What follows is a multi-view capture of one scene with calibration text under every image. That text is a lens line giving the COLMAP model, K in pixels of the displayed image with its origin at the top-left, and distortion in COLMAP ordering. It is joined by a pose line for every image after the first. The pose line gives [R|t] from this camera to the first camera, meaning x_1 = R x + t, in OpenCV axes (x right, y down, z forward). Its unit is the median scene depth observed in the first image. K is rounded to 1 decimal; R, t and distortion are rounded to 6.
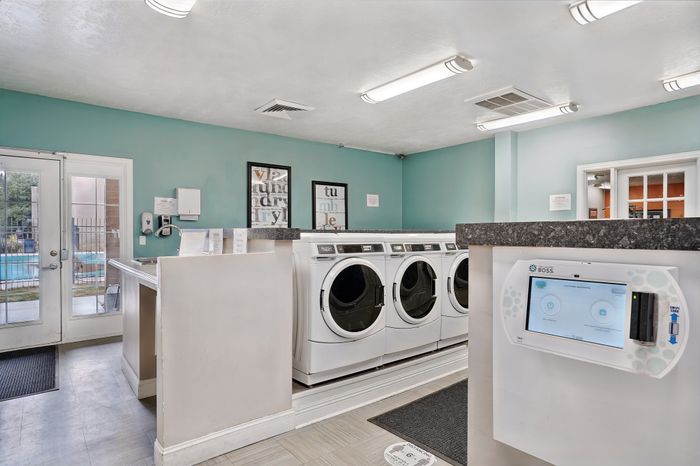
lens RADIAL K [[391.9, 0, 350.0], [0, 391.9, 233.0], [0, 0, 1]] dist [0.002472, 0.001620]
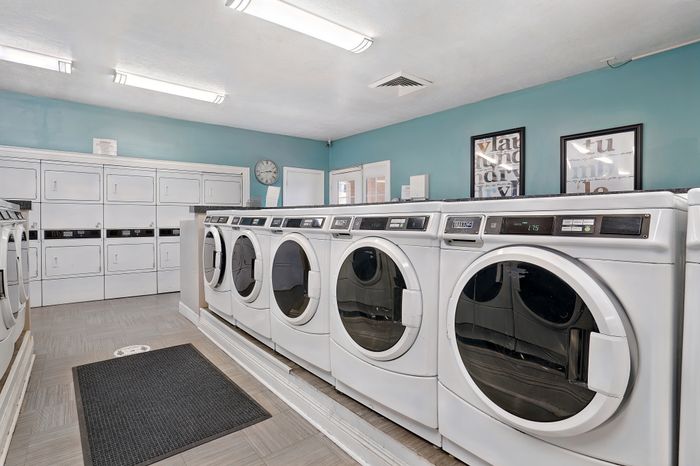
lens RADIAL K [[342.4, 0, 350.0], [0, 342.4, 233.0], [0, 0, 1]] dist [-0.032190, 0.001368]
pose [[0.009016, 0.036117, -0.999307, 0.541553], [-0.024751, 0.999049, 0.035885, 0.024621], [0.999653, 0.024411, 0.009901, 0.694720]]
